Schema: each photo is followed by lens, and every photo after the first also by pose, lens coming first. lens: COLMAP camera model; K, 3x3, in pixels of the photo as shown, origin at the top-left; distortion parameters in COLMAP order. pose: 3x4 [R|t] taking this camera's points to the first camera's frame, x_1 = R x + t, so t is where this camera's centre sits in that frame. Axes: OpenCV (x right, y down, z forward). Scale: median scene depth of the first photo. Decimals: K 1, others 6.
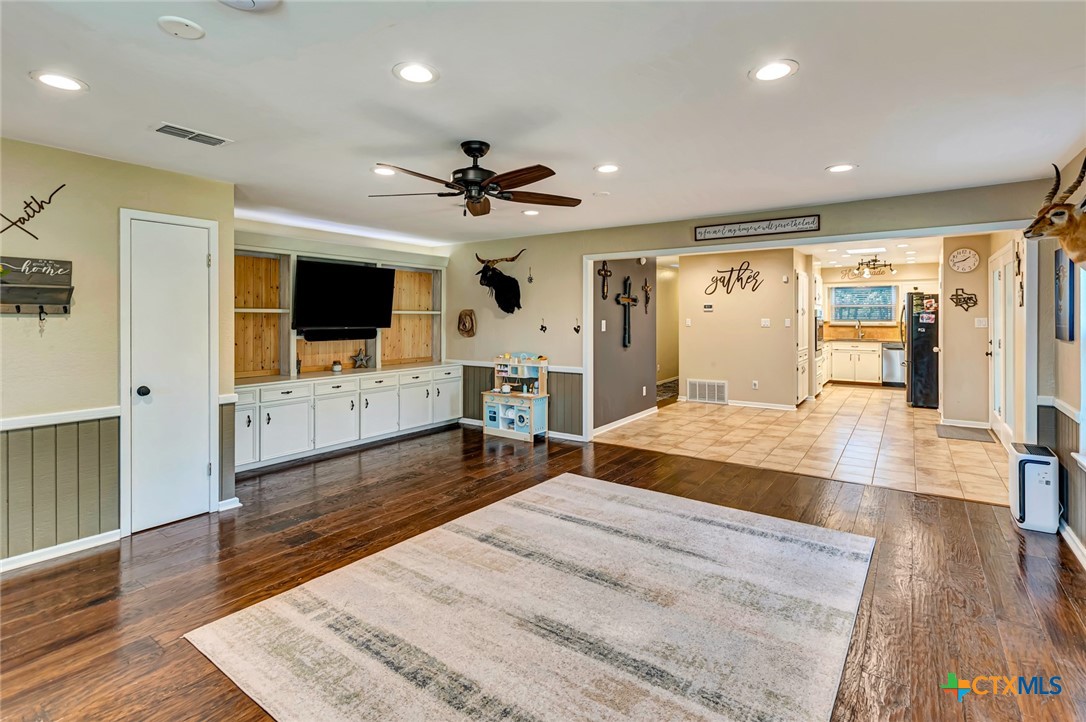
lens RADIAL K [[520.2, 0, 548.9], [0, 520.2, 321.2], [0, 0, 1]] dist [-0.000570, 0.000092]
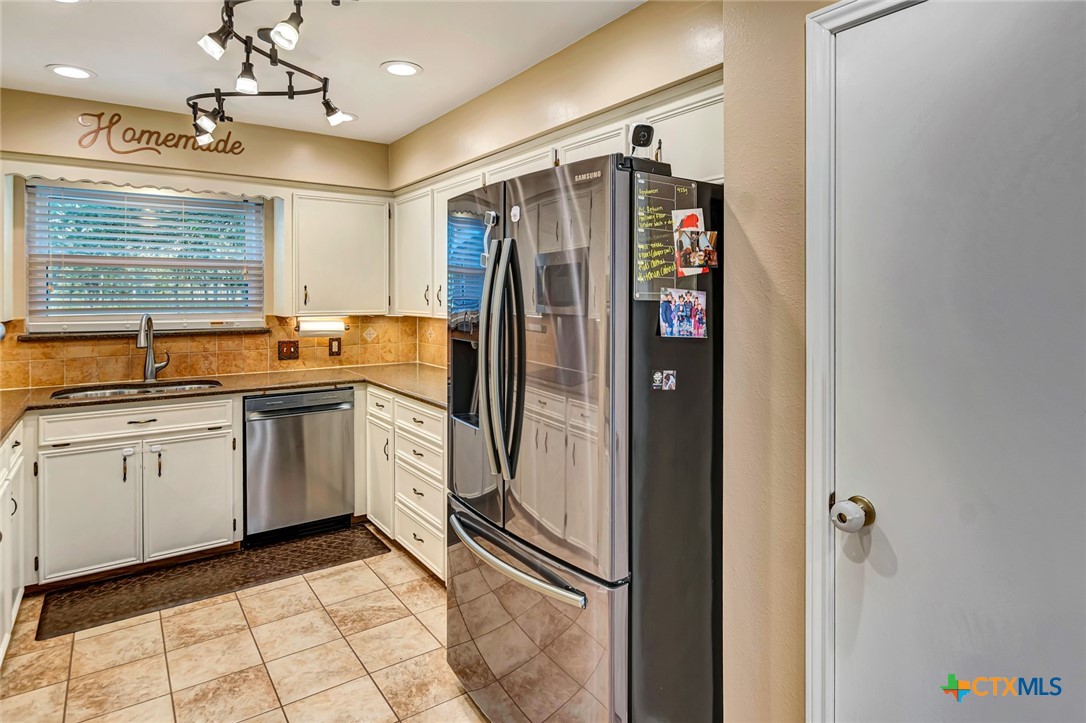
lens RADIAL K [[599.3, 0, 541.2], [0, 599.3, 298.7], [0, 0, 1]] dist [-0.001813, -0.002729]
pose [[0.337896, -0.001363, 0.941182, 0.617520], [0.007779, 0.999969, -0.001345, -0.012484], [-0.941151, 0.007776, 0.337896, 1.164570]]
